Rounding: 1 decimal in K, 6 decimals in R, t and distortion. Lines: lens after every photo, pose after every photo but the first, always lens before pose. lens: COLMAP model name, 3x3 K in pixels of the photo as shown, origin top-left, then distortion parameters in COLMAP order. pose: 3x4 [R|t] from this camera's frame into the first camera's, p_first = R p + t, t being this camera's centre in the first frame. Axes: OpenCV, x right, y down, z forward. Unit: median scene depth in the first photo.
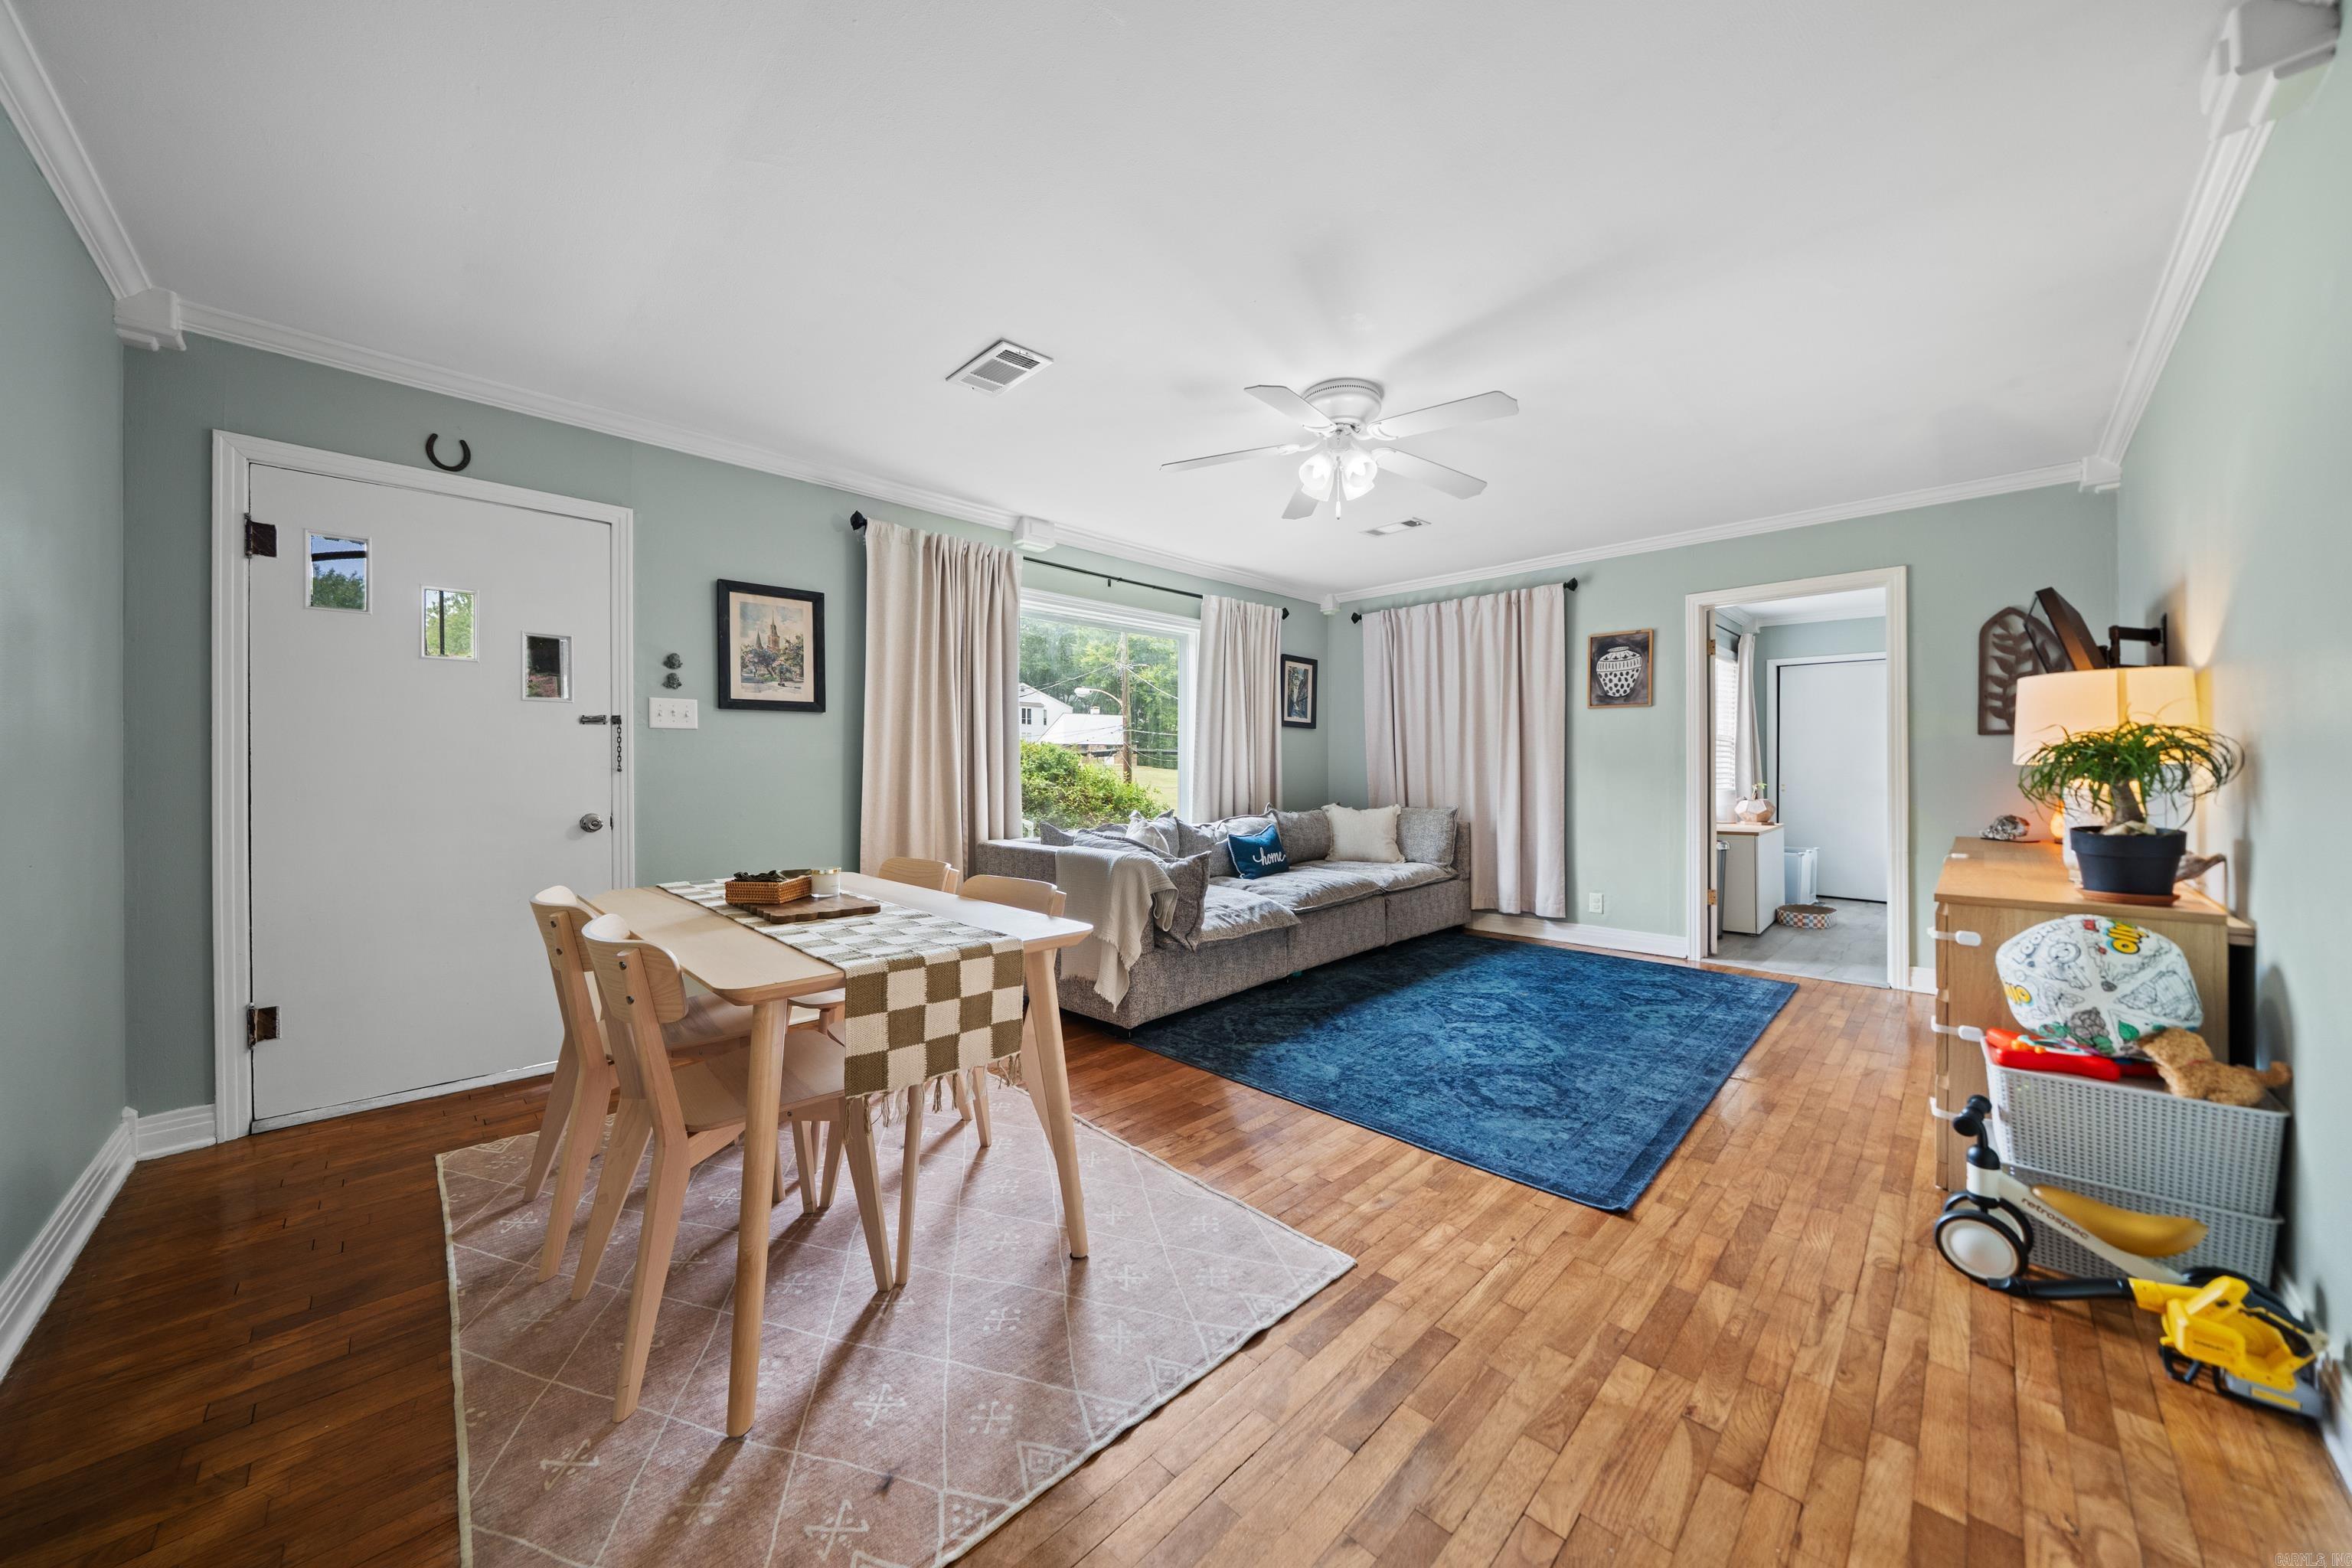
lens RADIAL K [[798.6, 0, 1156.7], [0, 798.6, 769.9], [0, 0, 1]] dist [-0.009357, 0.000113]
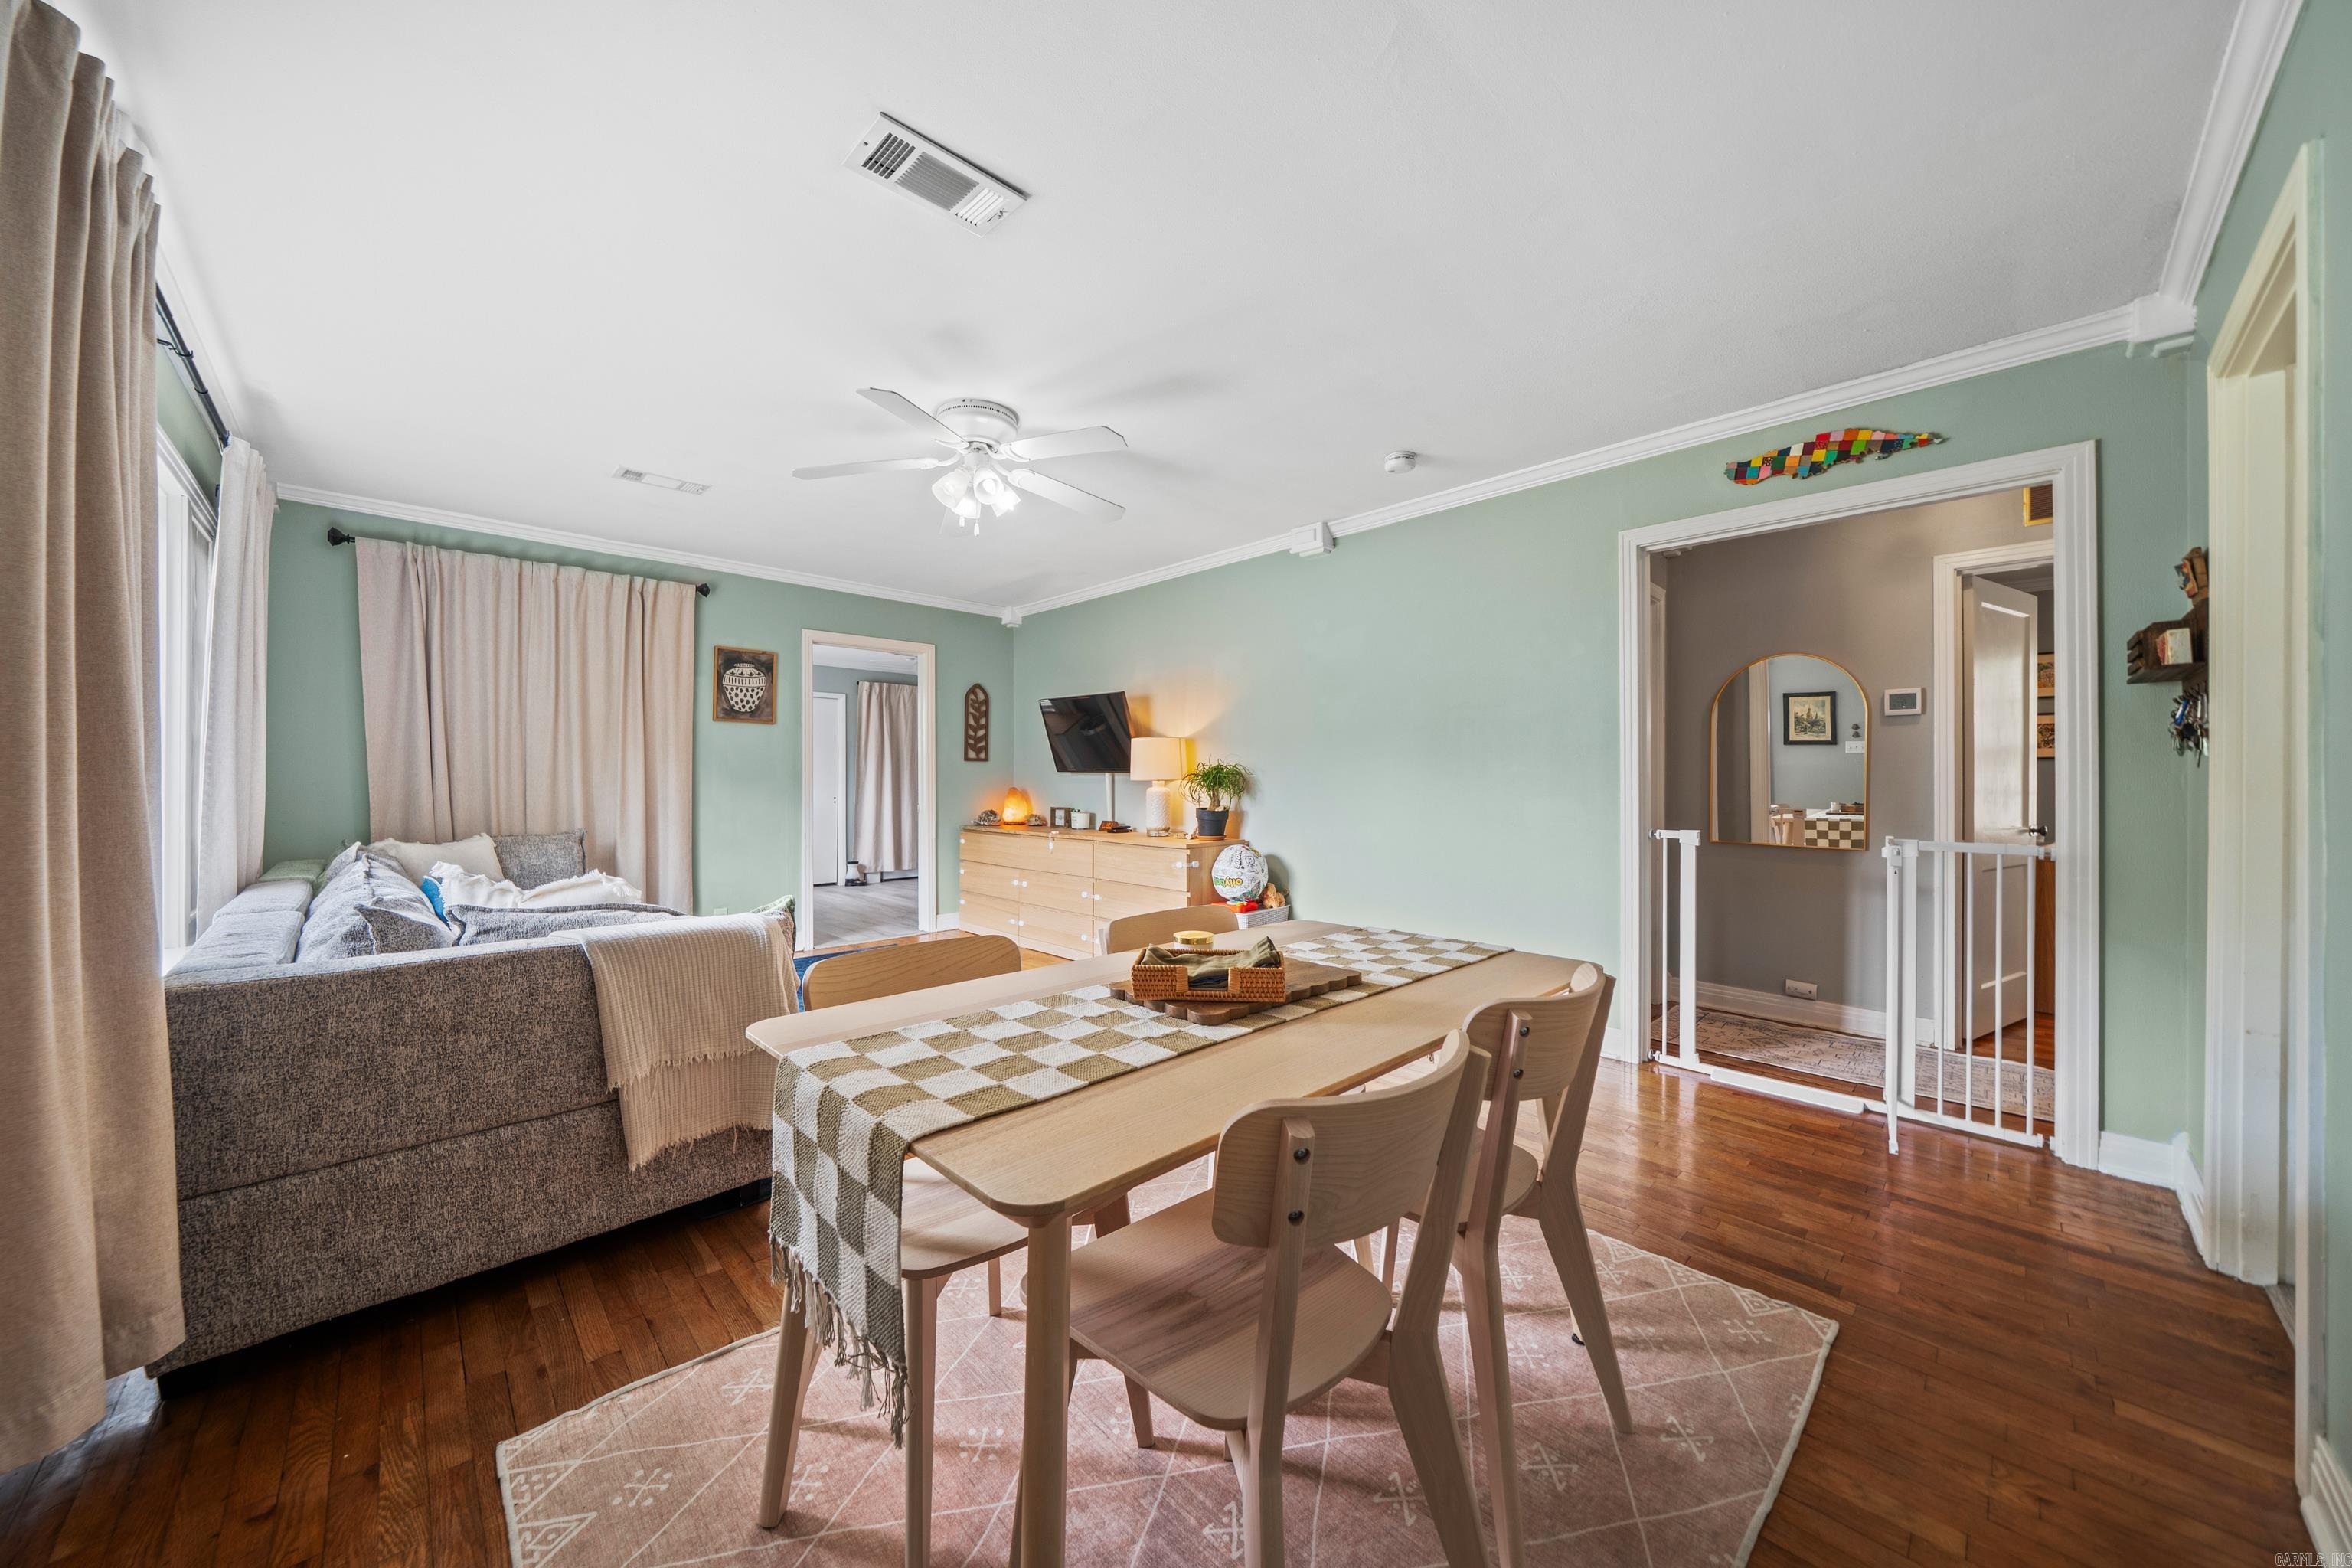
lens RADIAL K [[798.6, 0, 1192.4], [0, 798.6, 777.2], [0, 0, 1]] dist [-0.009357, 0.000113]
pose [[-0.018819, -0.000984, 0.999822, -0.679764], [-0.003245, 0.999994, 0.000923, -0.014603], [-0.999818, -0.003227, -0.018822, 0.635087]]
